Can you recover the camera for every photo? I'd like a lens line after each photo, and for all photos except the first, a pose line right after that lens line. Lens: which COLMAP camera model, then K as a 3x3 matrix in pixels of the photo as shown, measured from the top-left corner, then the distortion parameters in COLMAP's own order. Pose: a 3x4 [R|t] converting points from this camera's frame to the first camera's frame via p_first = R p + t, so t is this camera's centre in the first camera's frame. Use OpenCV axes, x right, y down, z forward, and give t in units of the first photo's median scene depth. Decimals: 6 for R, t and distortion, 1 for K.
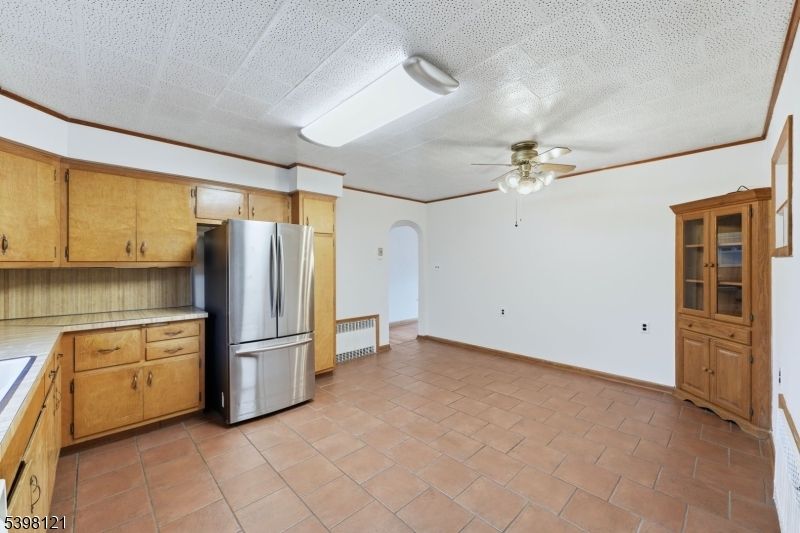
lens RADIAL K [[328.5, 0, 398.7], [0, 328.5, 263.3], [0, 0, 1]] dist [-0.001593, -0.000392]
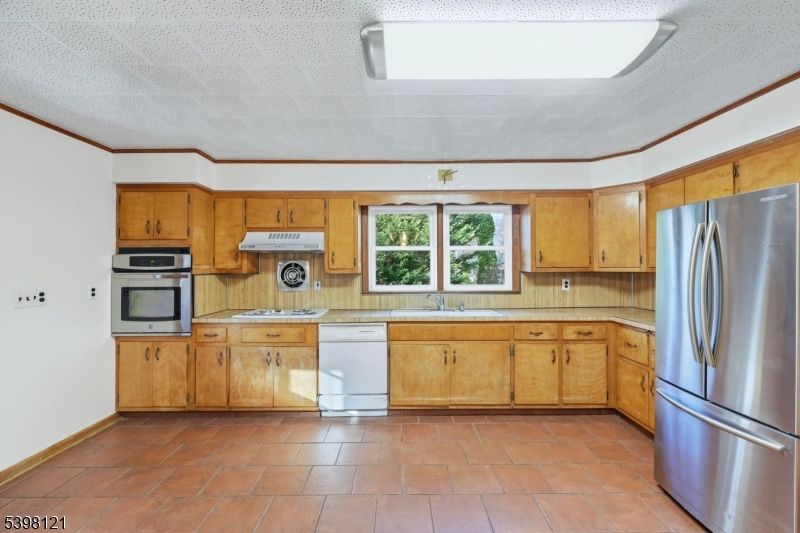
lens RADIAL K [[328.5, 0, 398.7], [0, 328.5, 263.3], [0, 0, 1]] dist [-0.001593, -0.000392]
pose [[-0.675499, -0.003200, -0.737354, 0.509937], [0.000749, 0.999987, -0.005025, -0.015056], [0.737361, -0.003947, -0.675487, 1.186808]]
